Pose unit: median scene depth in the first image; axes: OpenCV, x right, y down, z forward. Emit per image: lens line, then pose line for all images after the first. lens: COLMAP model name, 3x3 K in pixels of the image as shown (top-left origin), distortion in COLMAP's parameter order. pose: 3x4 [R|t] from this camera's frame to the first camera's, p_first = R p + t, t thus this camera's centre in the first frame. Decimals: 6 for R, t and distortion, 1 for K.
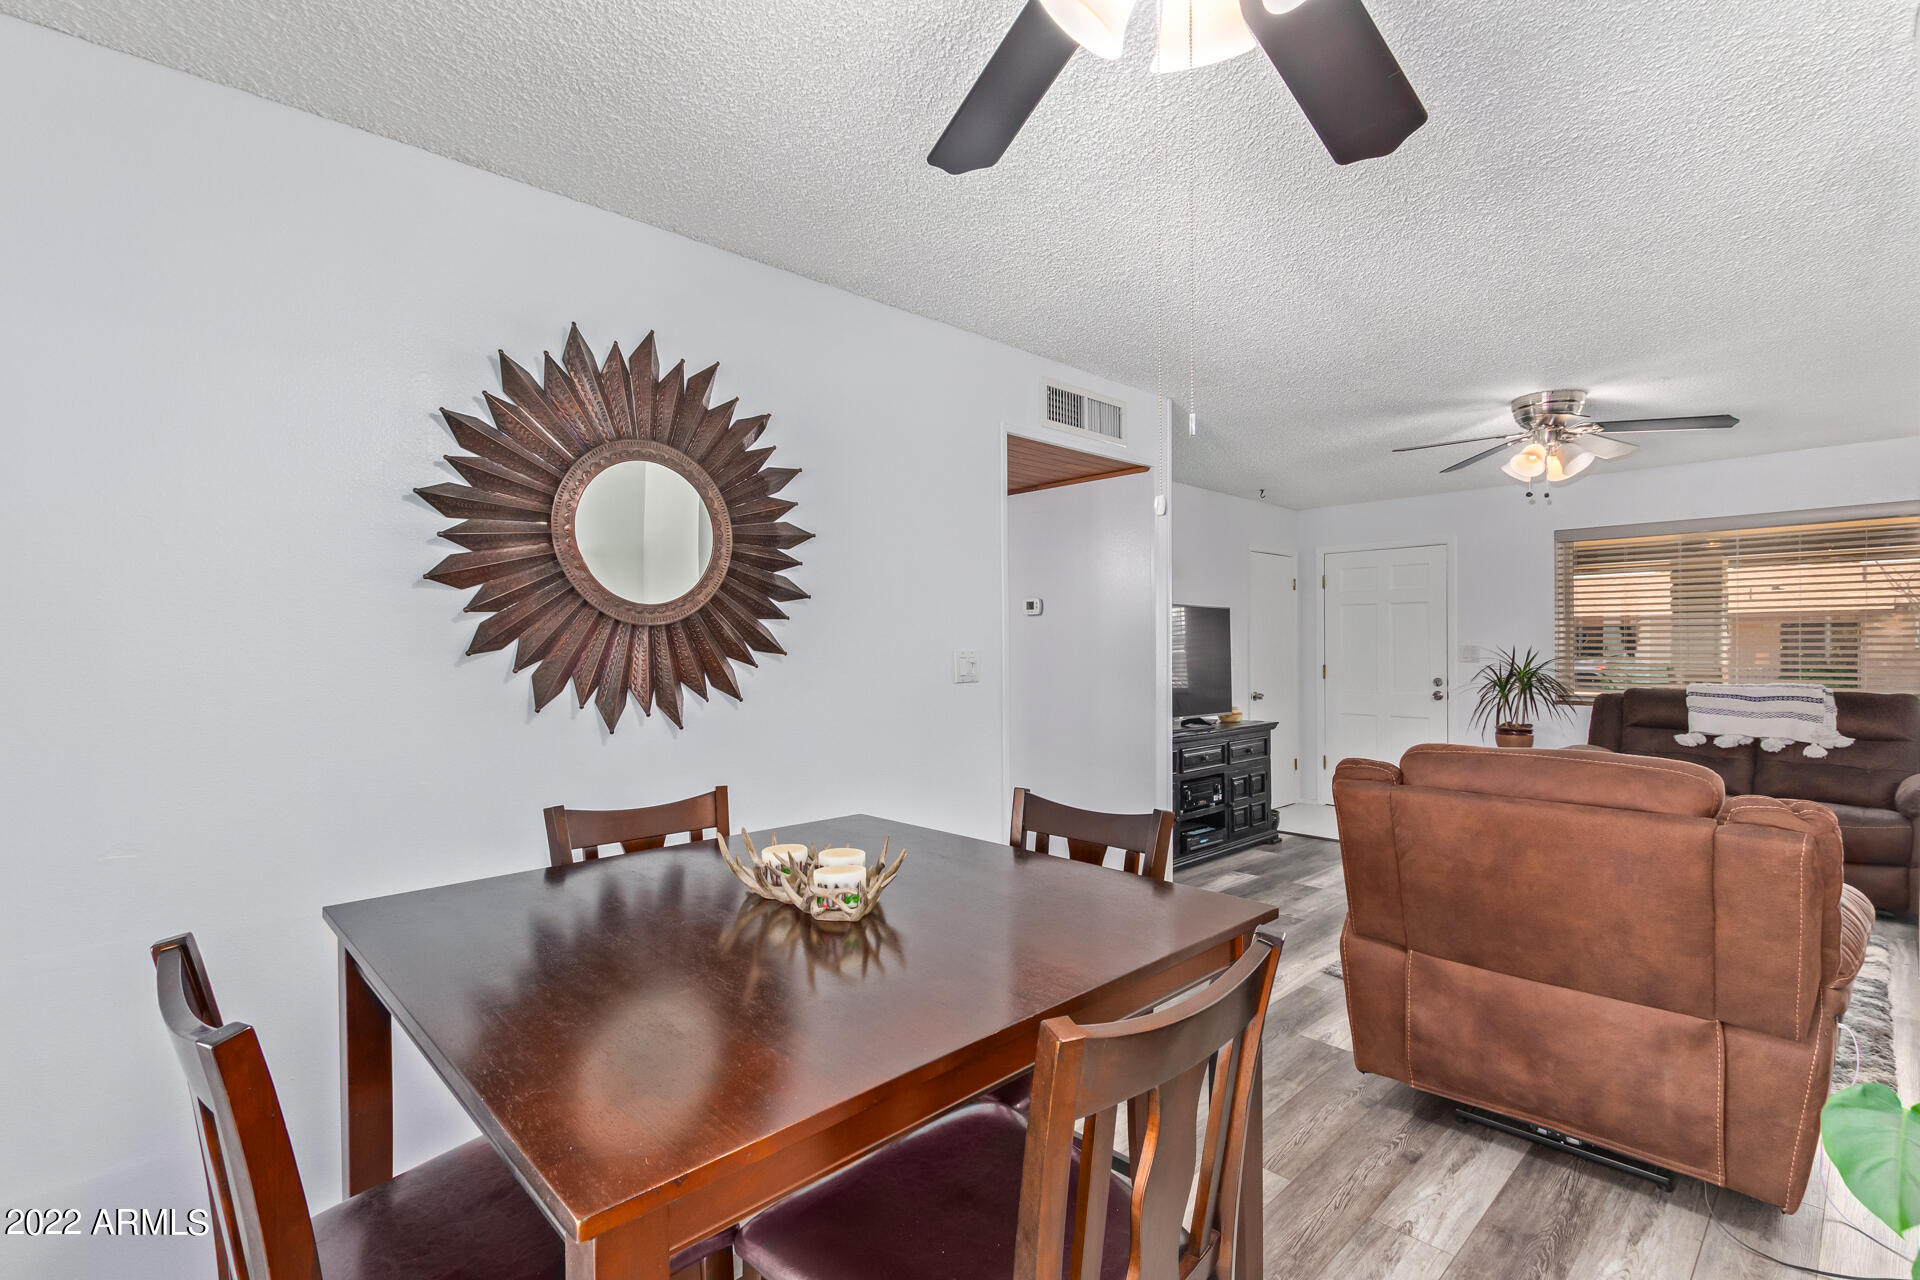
lens RADIAL K [[887.1, 0, 963.1], [0, 887.1, 648.4], [0, 0, 1]] dist [0.002006, -0.000308]
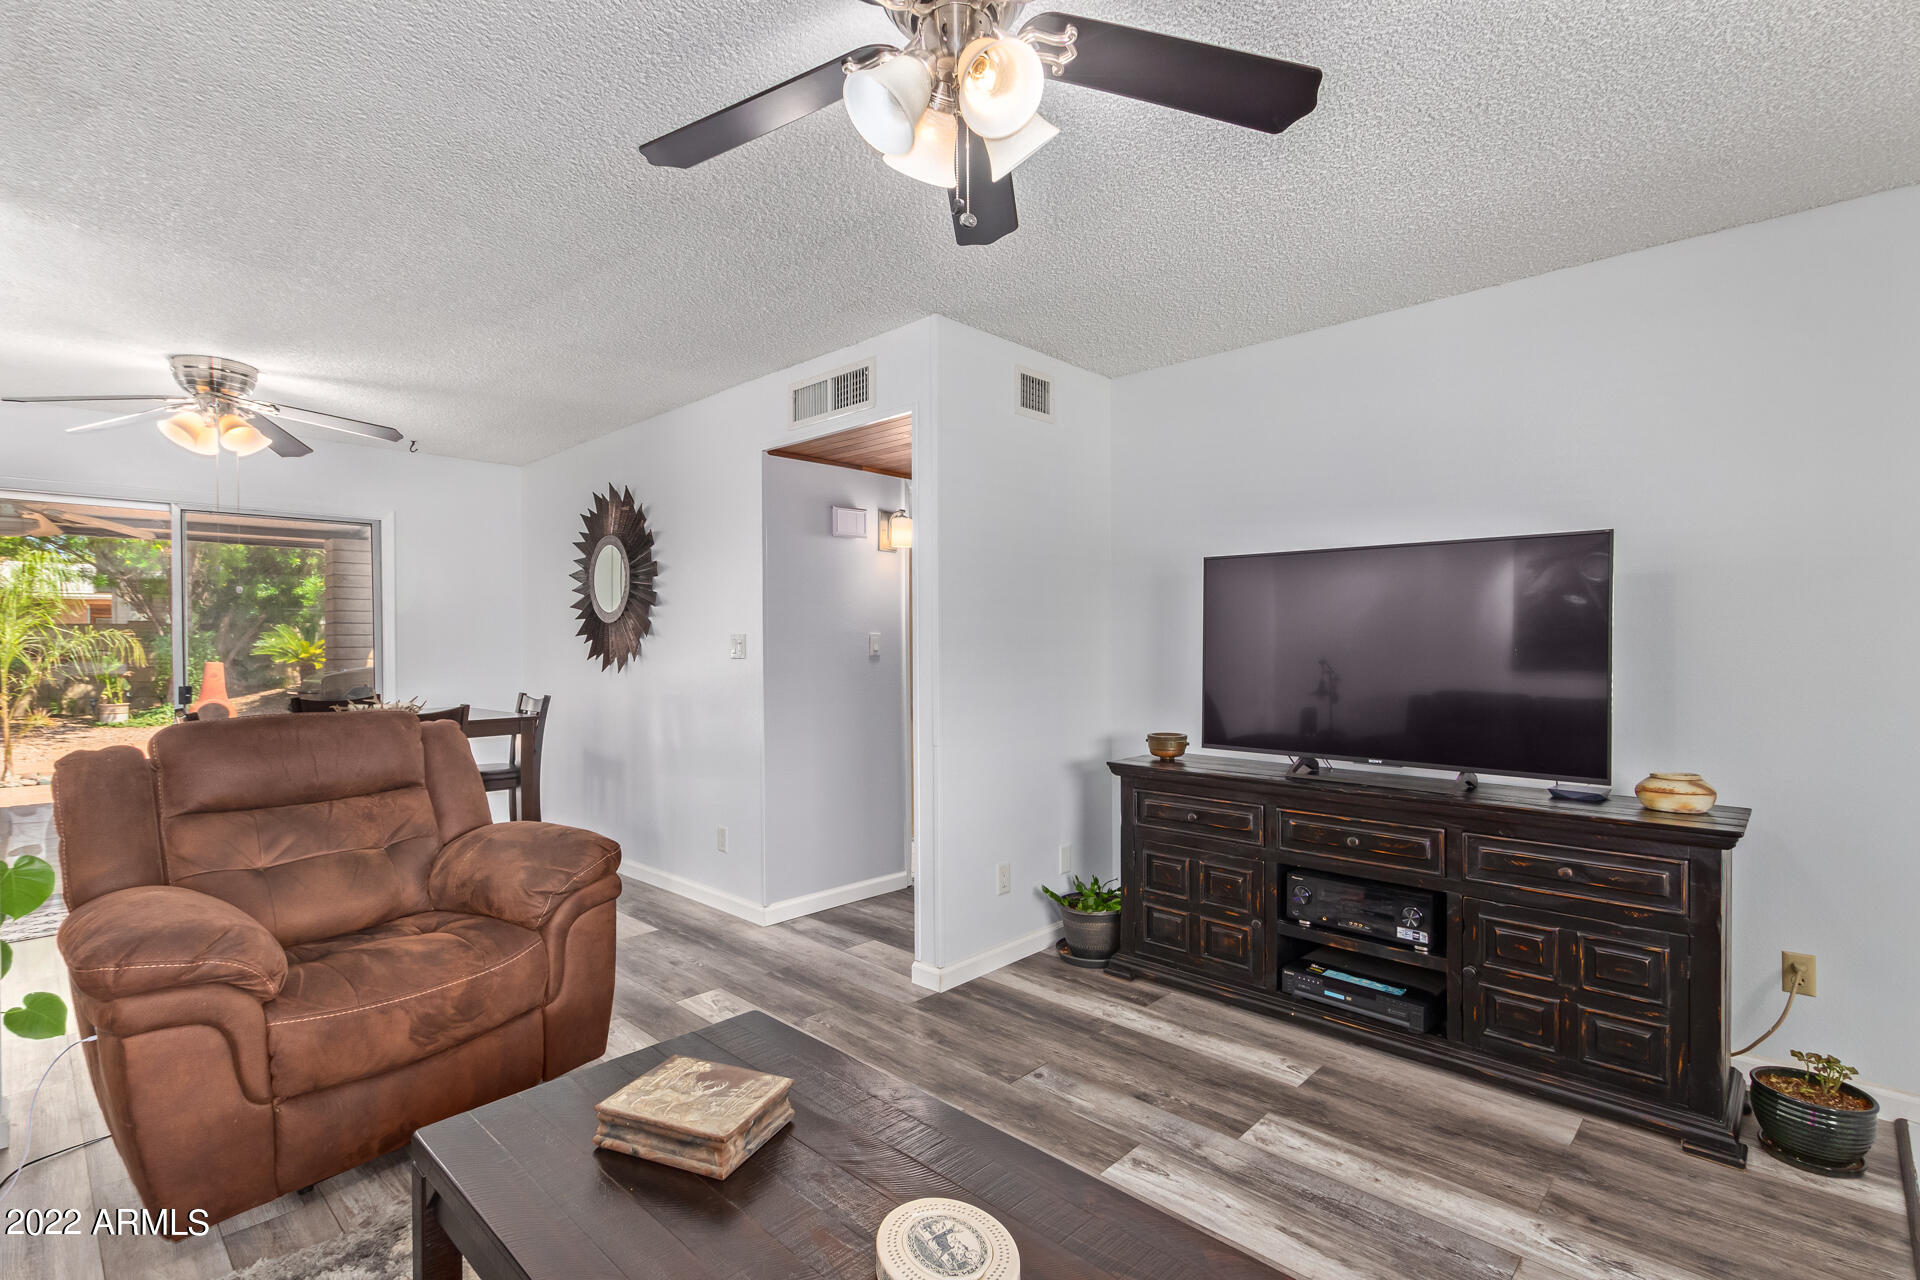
lens RADIAL K [[887.1, 0, 951.7], [0, 887.1, 646.1], [0, 0, 1]] dist [0.002006, -0.000308]
pose [[0.042225, 0.008407, -0.999073, 0.810309], [0.000391, 0.999964, 0.008431, 0.006241], [0.999108, -0.000747, 0.042220, 0.776631]]
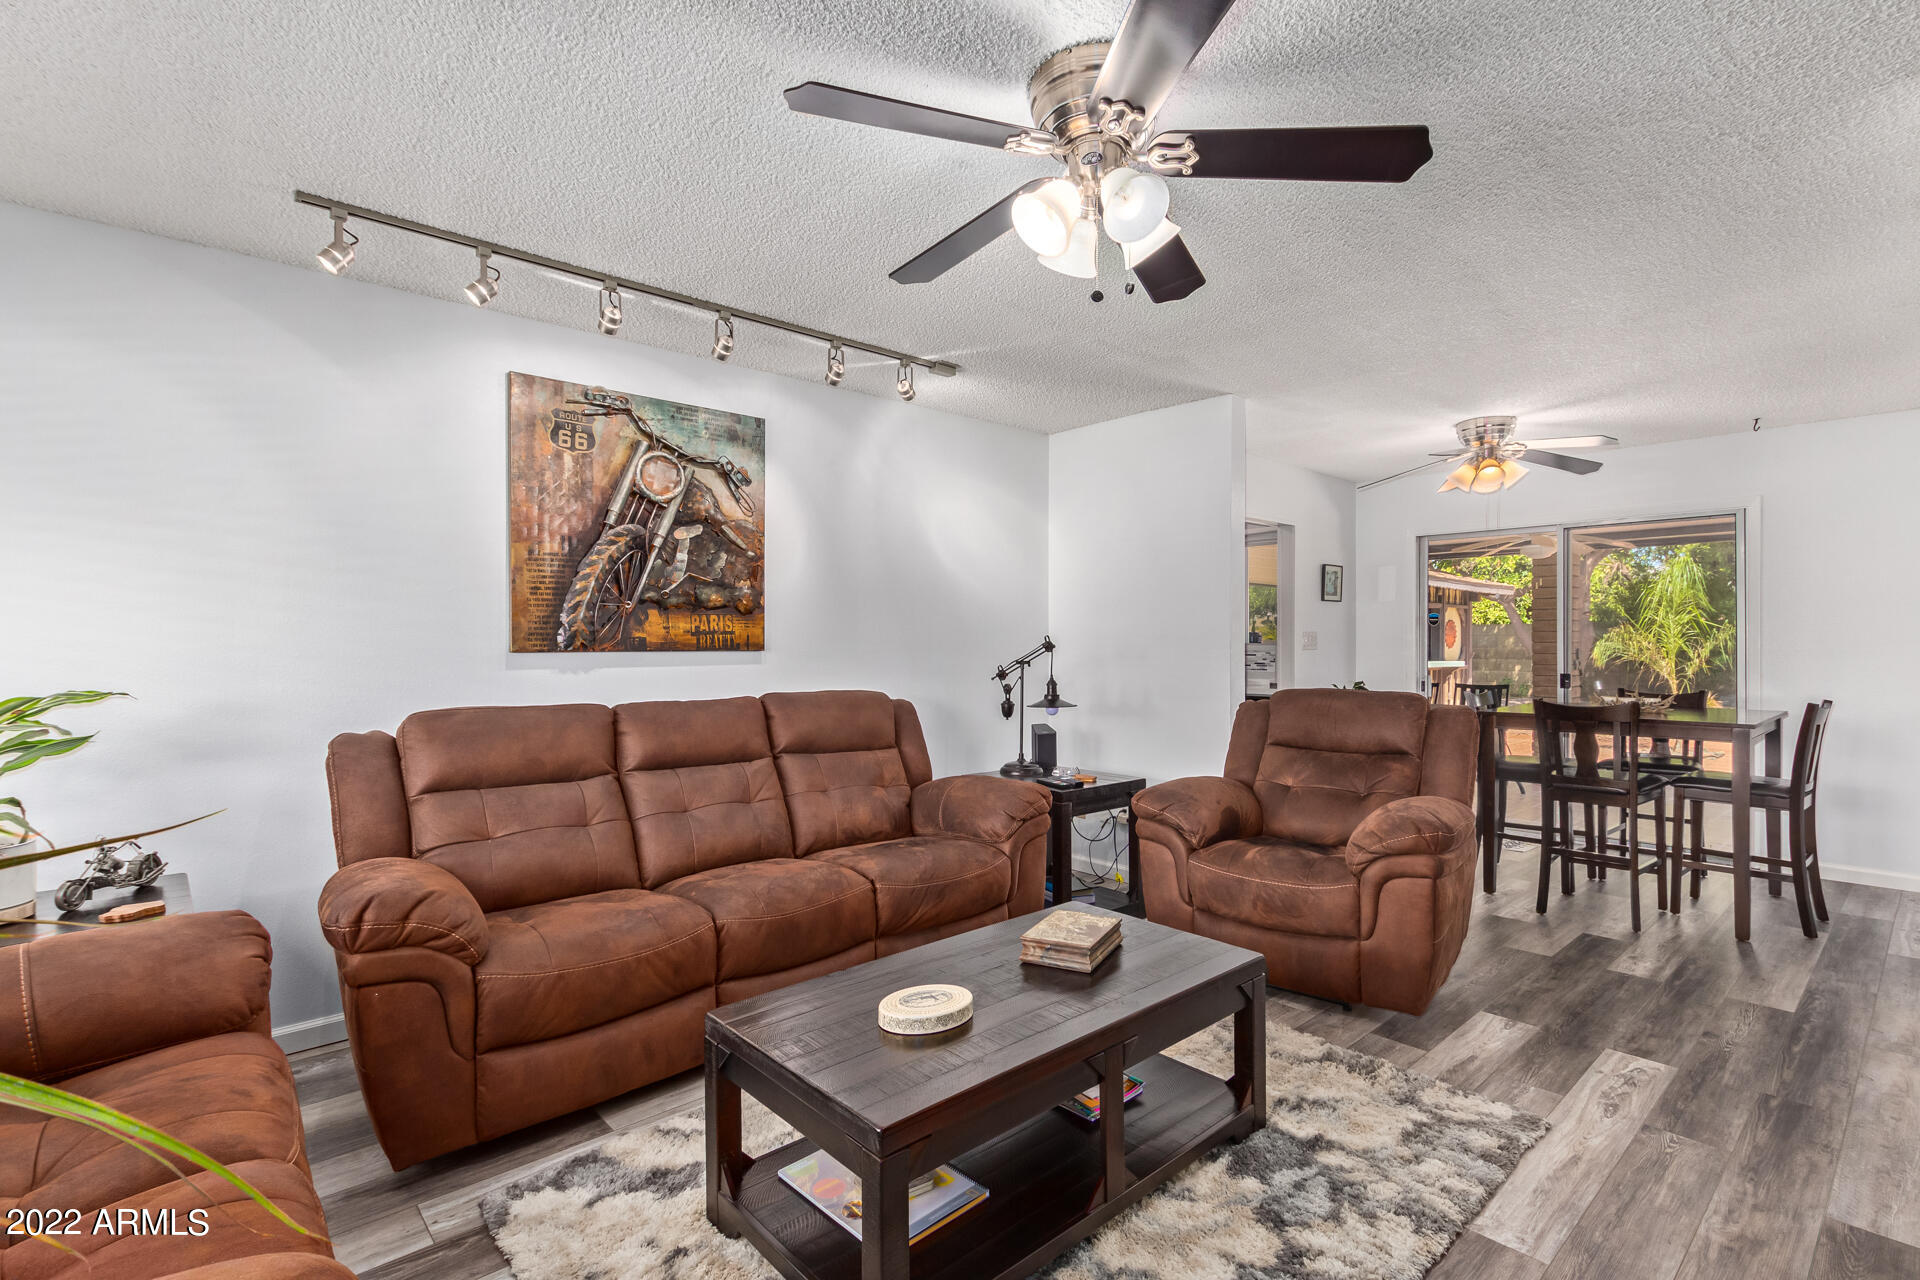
lens RADIAL K [[887.1, 0, 991.3], [0, 887.1, 633.0], [0, 0, 1]] dist [0.002006, -0.000308]
pose [[-0.999767, 0.008625, 0.019764, 0.558045], [0.008512, 0.999947, -0.005762, 0.004536], [-0.019813, -0.005592, -0.999788, 1.155683]]
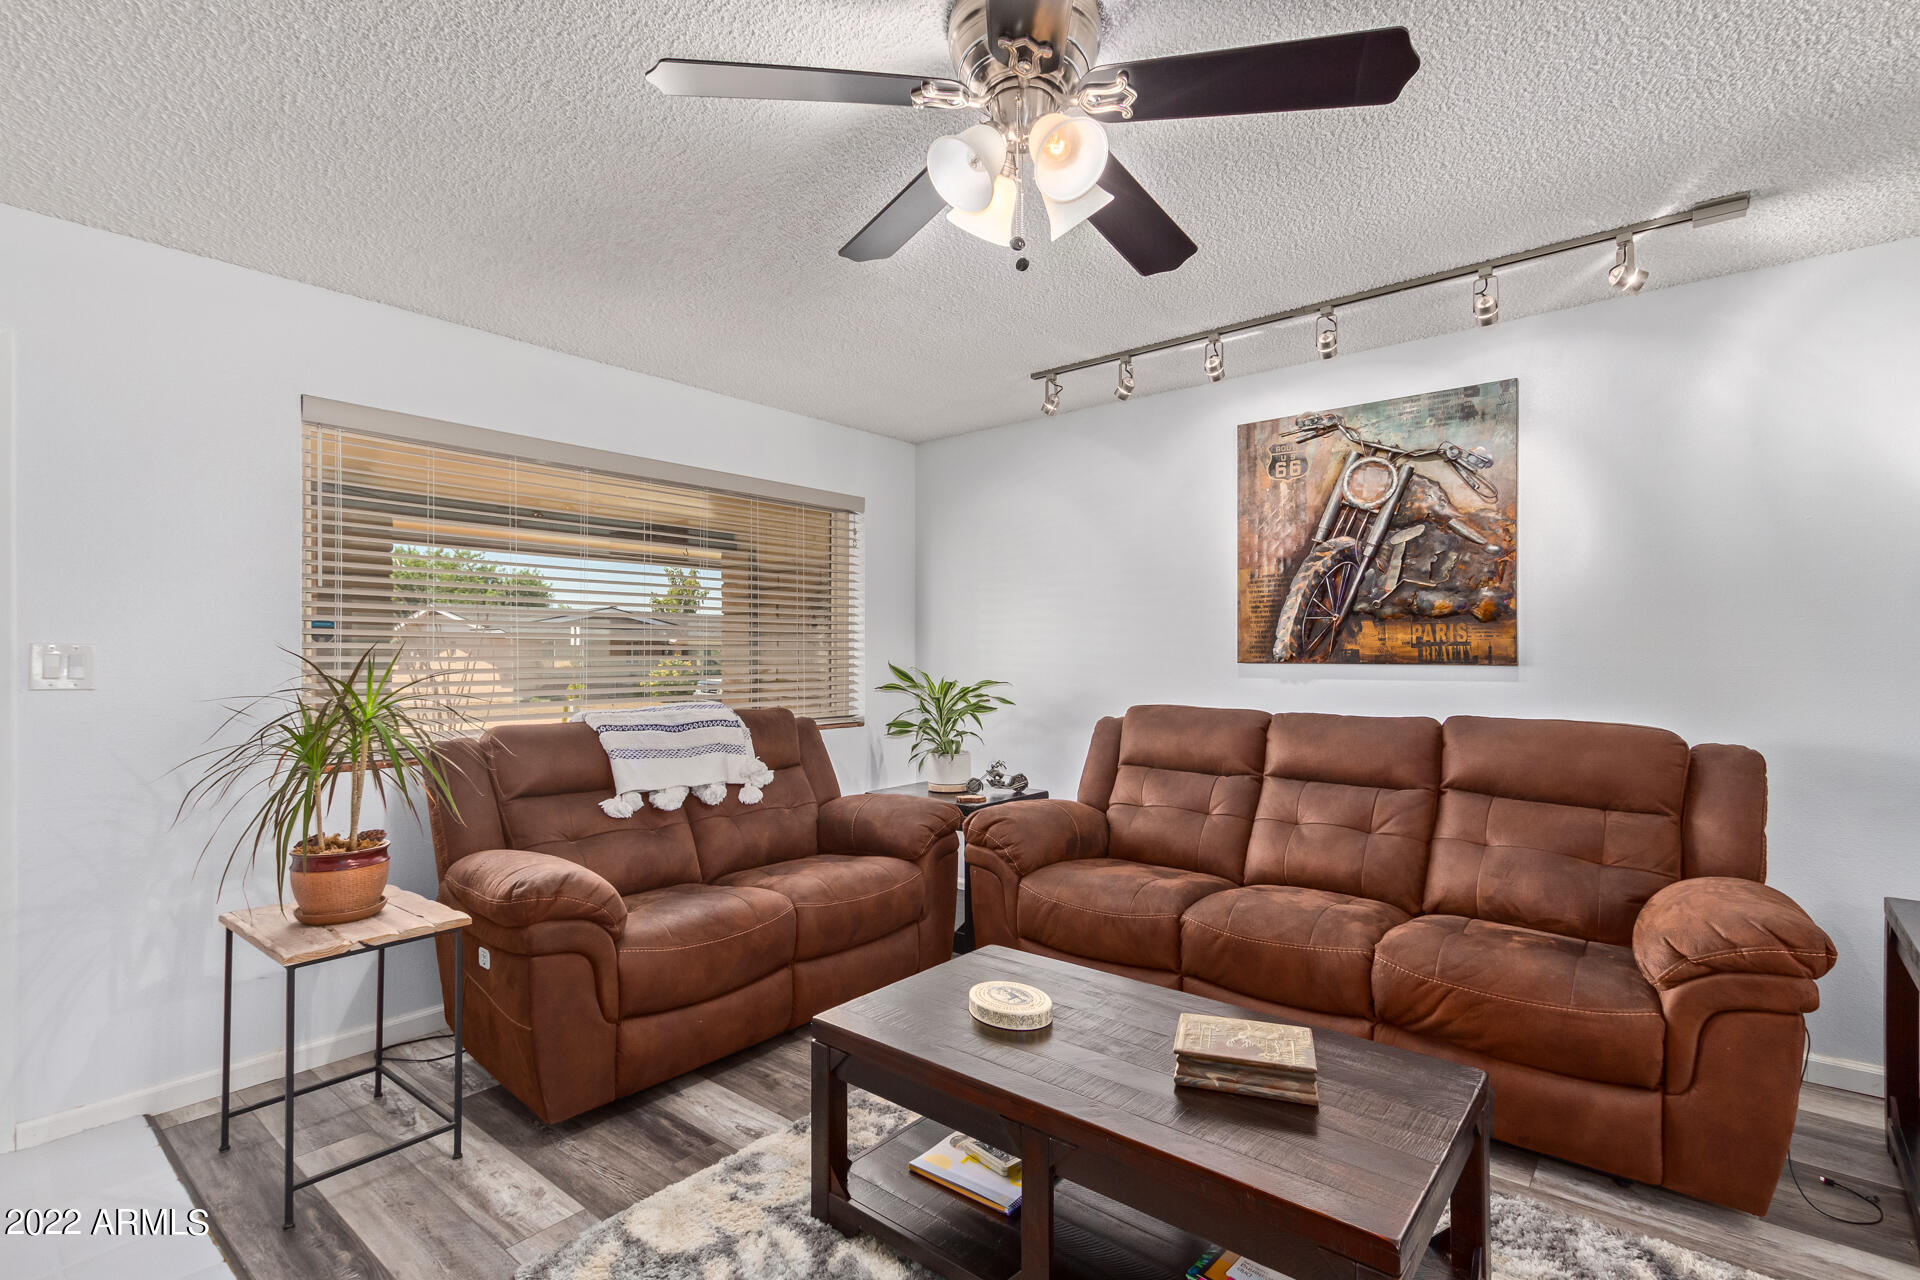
lens RADIAL K [[887.1, 0, 978.6], [0, 887.1, 648.6], [0, 0, 1]] dist [0.002006, -0.000308]
pose [[-0.119731, 0.009429, 0.992762, 0.204666], [0.006989, 0.999938, -0.008654, 0.004697], [-0.992782, 0.005902, -0.119789, 0.844656]]
